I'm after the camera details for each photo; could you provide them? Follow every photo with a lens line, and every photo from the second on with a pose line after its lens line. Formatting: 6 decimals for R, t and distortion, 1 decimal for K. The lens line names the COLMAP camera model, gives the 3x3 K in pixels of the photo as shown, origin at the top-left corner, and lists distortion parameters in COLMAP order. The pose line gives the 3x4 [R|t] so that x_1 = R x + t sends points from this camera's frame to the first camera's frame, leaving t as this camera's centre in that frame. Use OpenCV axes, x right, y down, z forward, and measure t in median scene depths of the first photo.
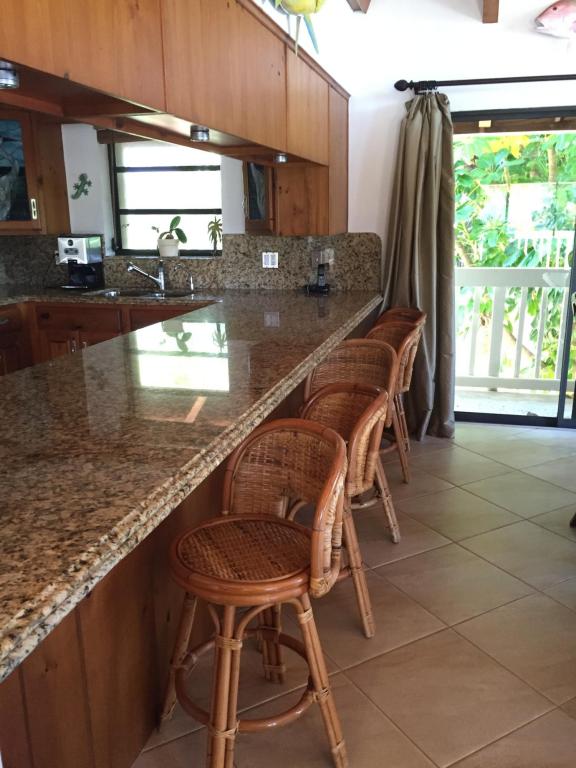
lens RADIAL K [[672.4, 0, 288.0], [0, 672.4, 384.0], [0, 0, 1]] dist [0.136382, -0.224603]
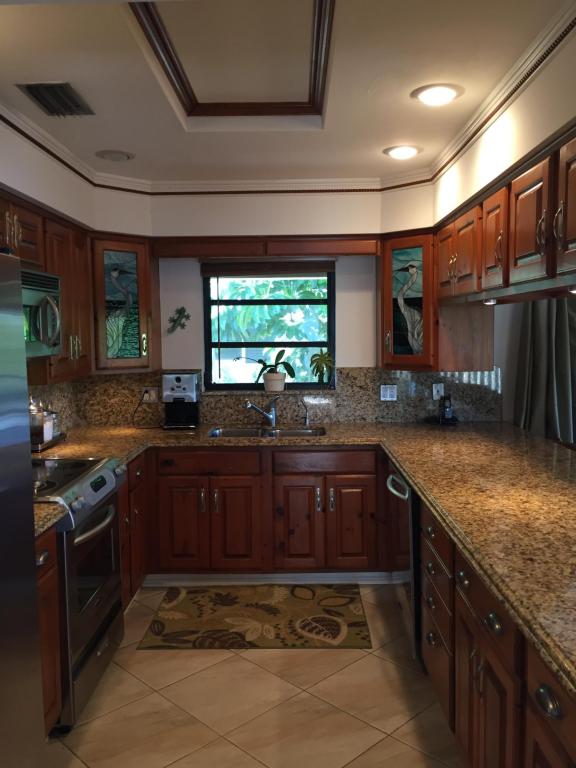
lens RADIAL K [[672.4, 0, 288.0], [0, 672.4, 384.0], [0, 0, 1]] dist [0.136382, -0.224603]
pose [[0.970121, -0.018394, 0.241925, -0.390597], [0.057850, 0.985900, -0.157019, -0.050020], [-0.235626, 0.166323, 0.957506, 0.096962]]
